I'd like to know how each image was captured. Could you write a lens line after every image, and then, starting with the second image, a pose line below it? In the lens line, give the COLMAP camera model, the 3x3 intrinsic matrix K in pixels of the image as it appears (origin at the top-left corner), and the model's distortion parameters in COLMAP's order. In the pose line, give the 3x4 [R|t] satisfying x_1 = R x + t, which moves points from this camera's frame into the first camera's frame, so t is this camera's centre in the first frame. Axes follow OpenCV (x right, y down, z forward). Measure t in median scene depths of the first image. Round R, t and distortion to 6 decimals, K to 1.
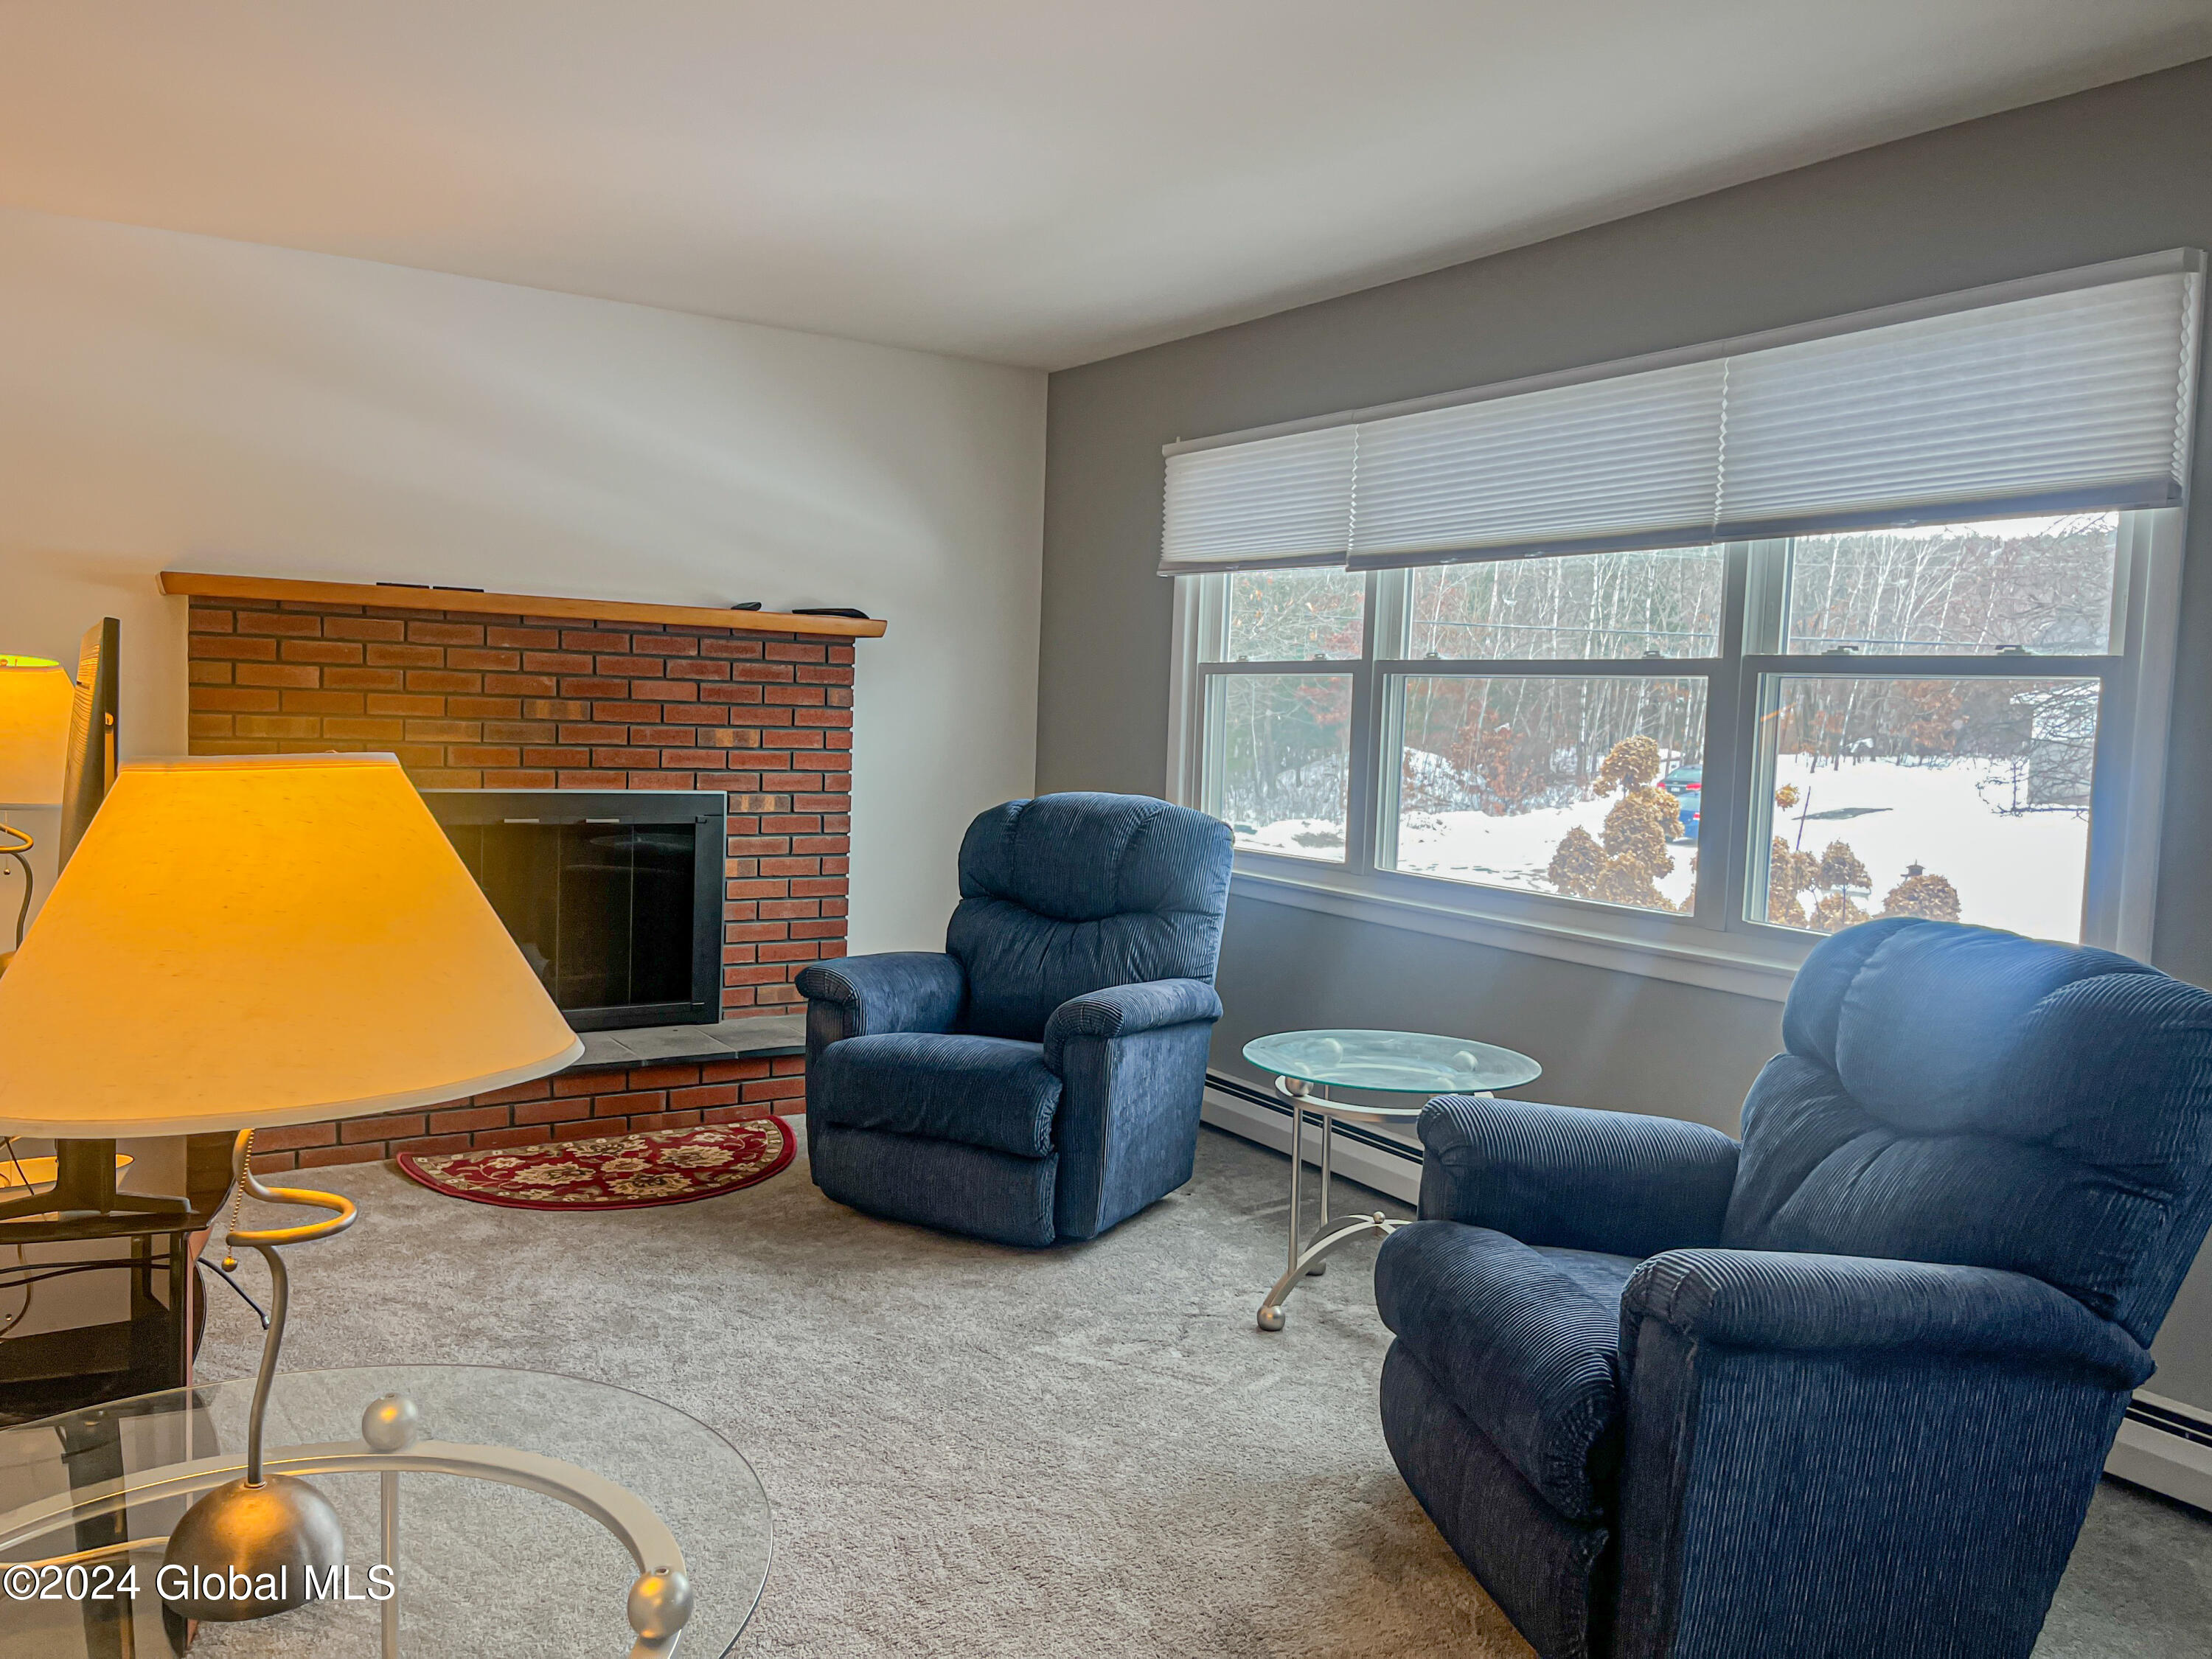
lens RADIAL K [[1666.5, 0, 1111.0], [0, 1666.5, 839.7], [0, 0, 1]] dist [0.049864, -0.067865]
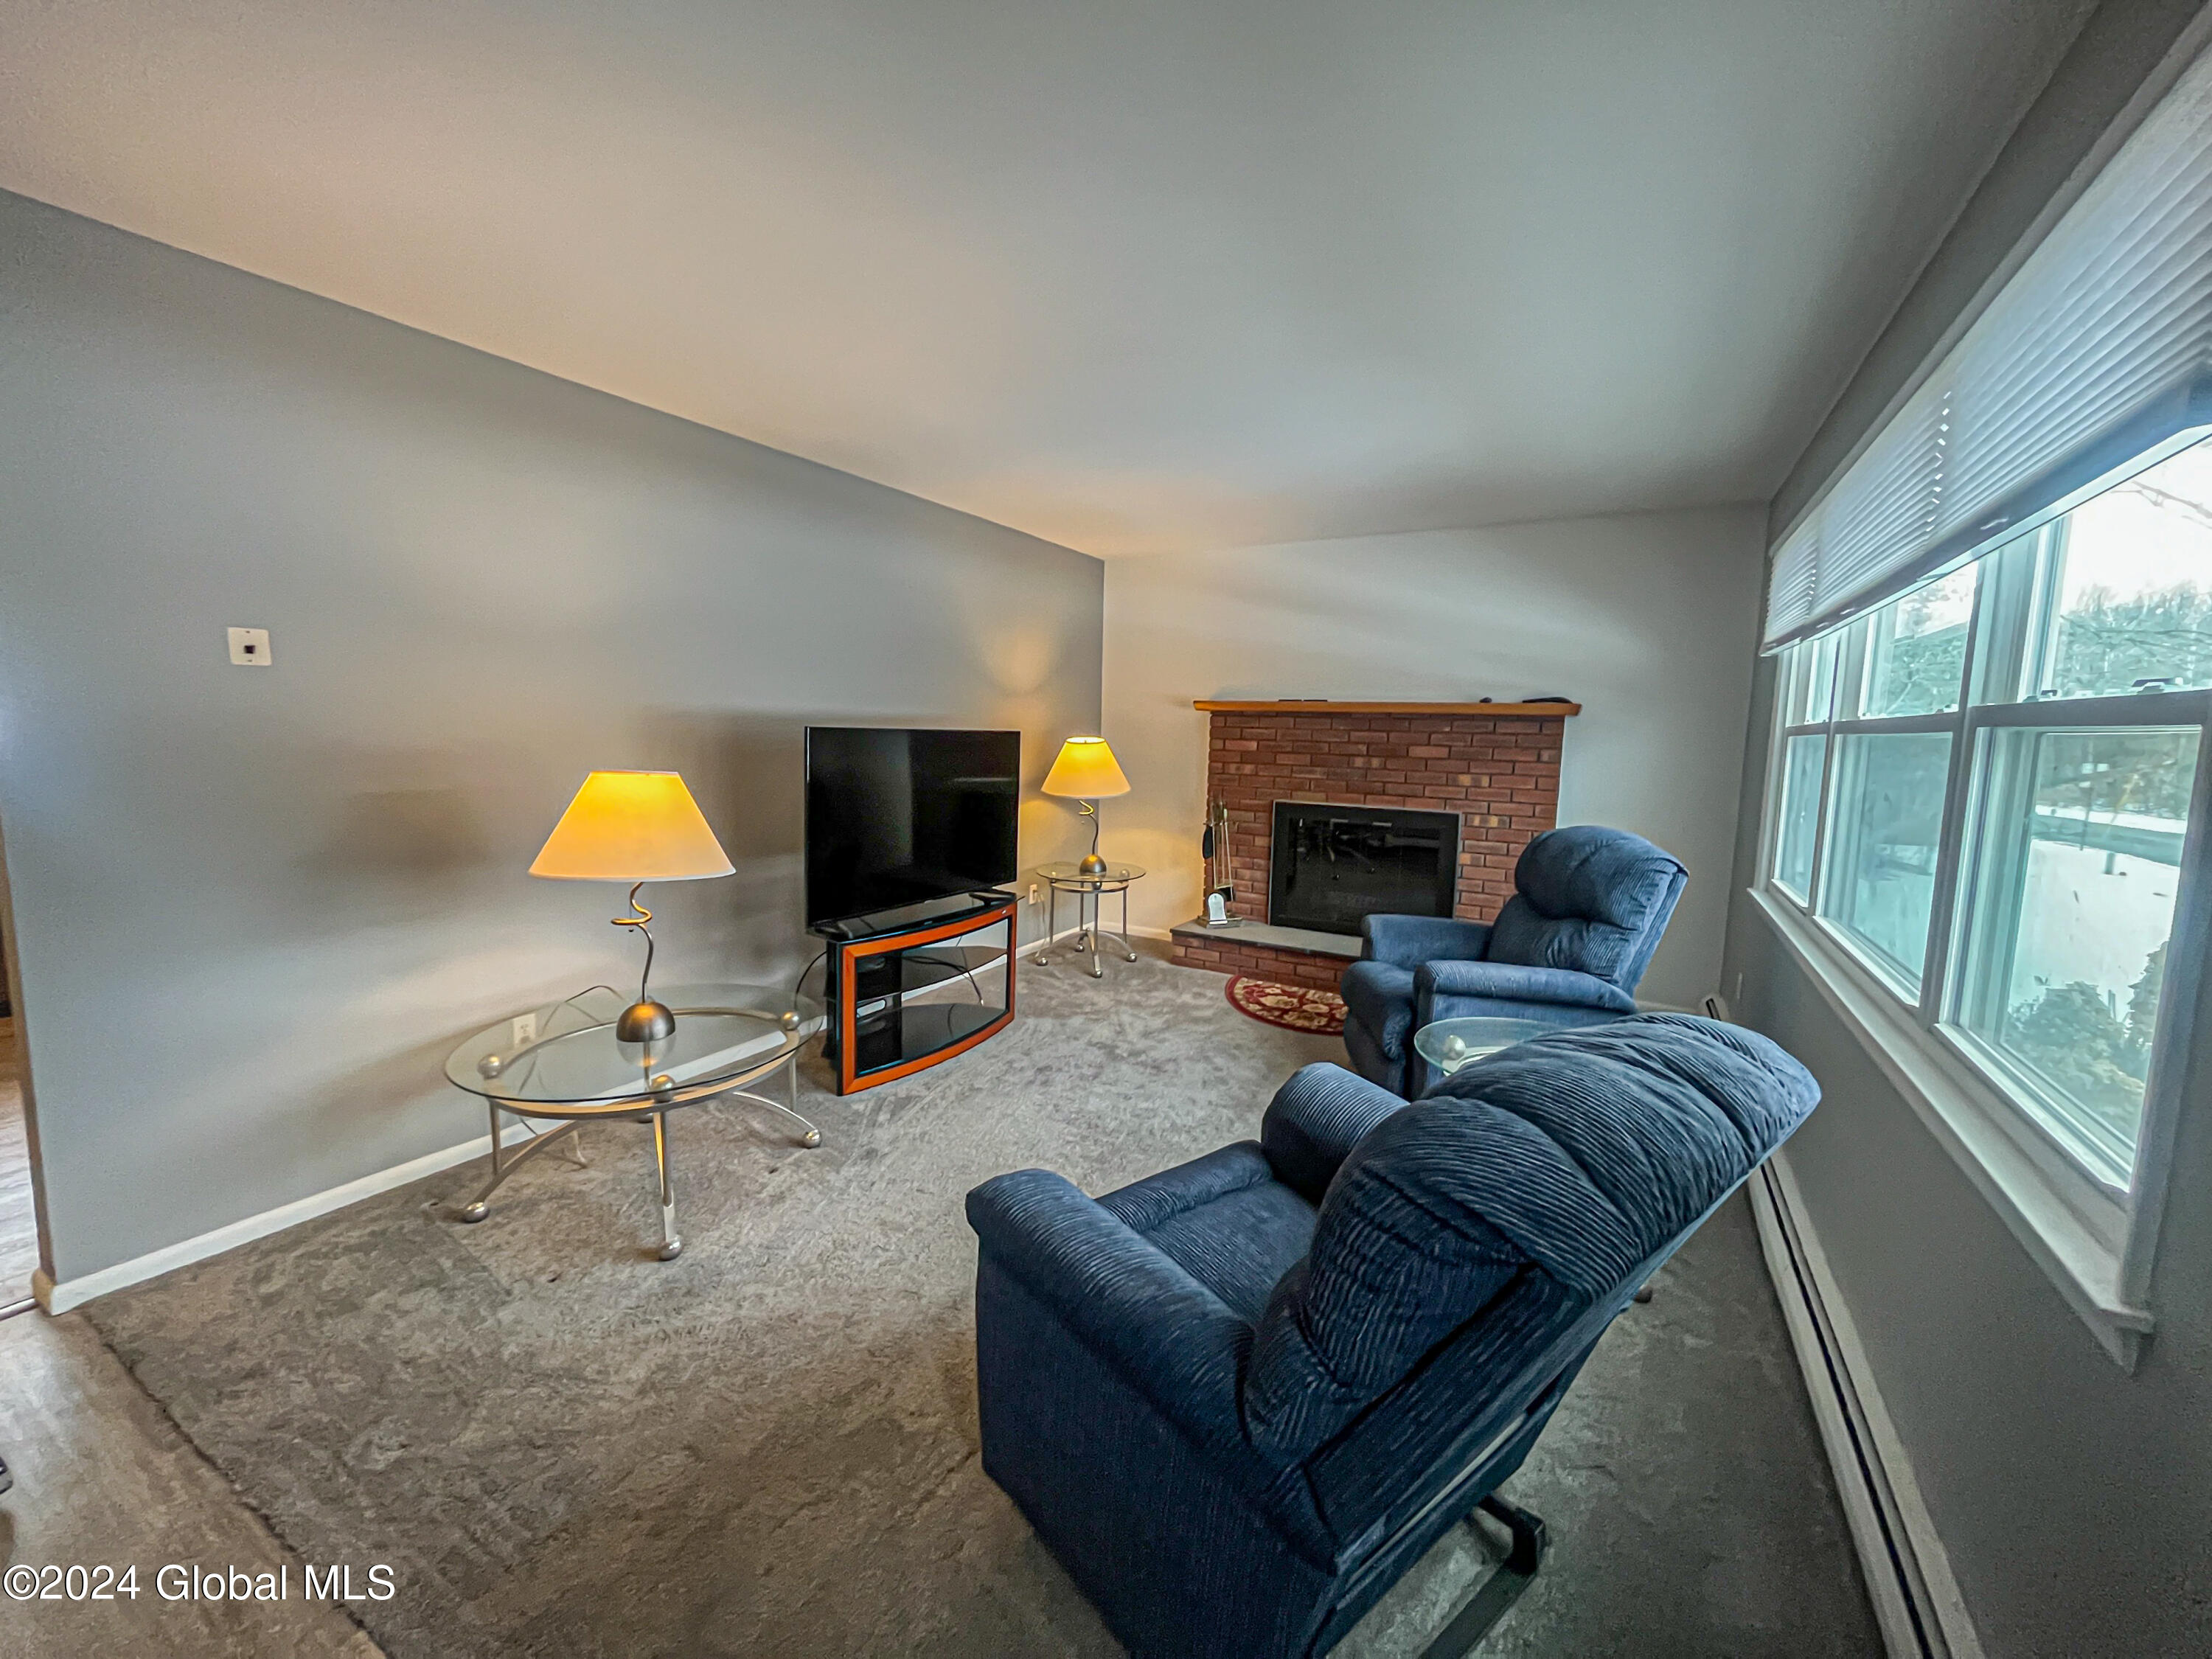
lens RADIAL K [[885.1, 0, 1106.8], [0, 885.1, 822.2], [0, 0, 1]] dist [-0.002868, -0.000497]
pose [[0.461941, 0.068719, -0.884245, 0.543310], [-0.078947, 0.996222, 0.036178, -0.032666], [0.883390, 0.053097, 0.465621, 0.395515]]
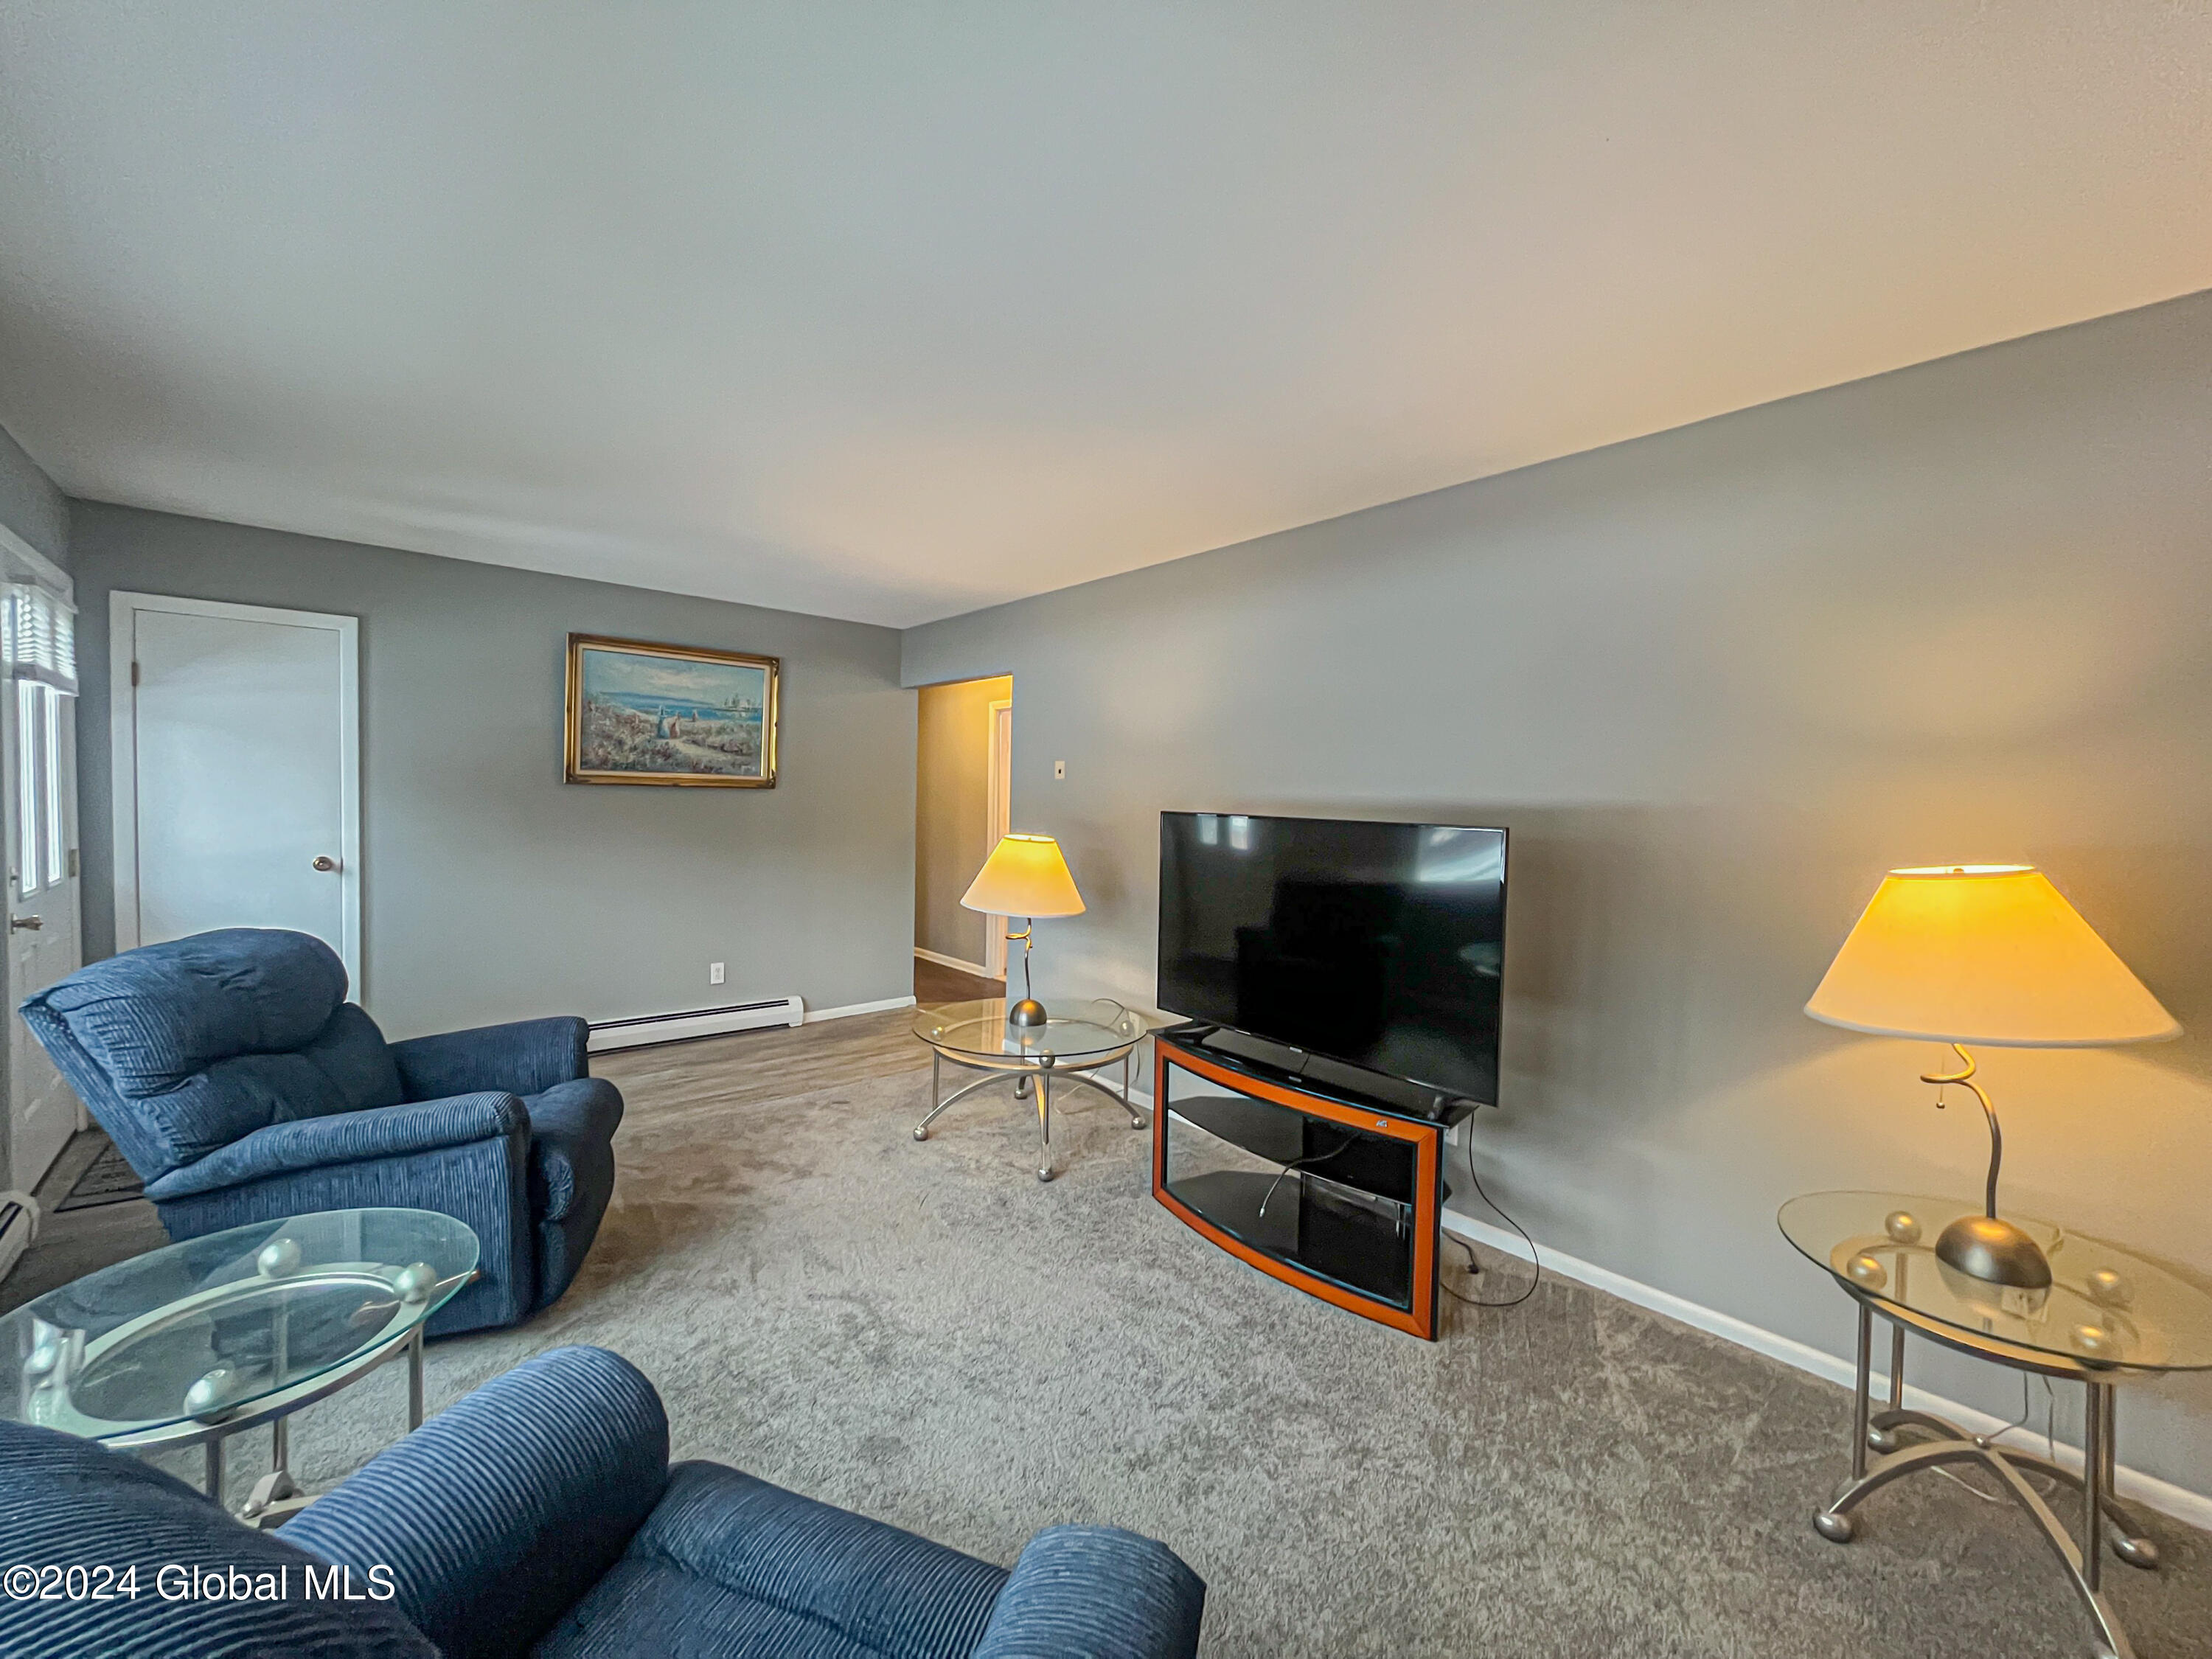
lens RADIAL K [[885.1, 0, 1108.7], [0, 885.1, 823.7], [0, 0, 1]] dist [-0.002868, -0.000497]
pose [[-0.985682, -0.048585, -0.161465, -0.129602], [-0.067581, 0.991142, 0.114323, -0.152244], [0.154480, 0.123598, -0.980234, 1.345212]]
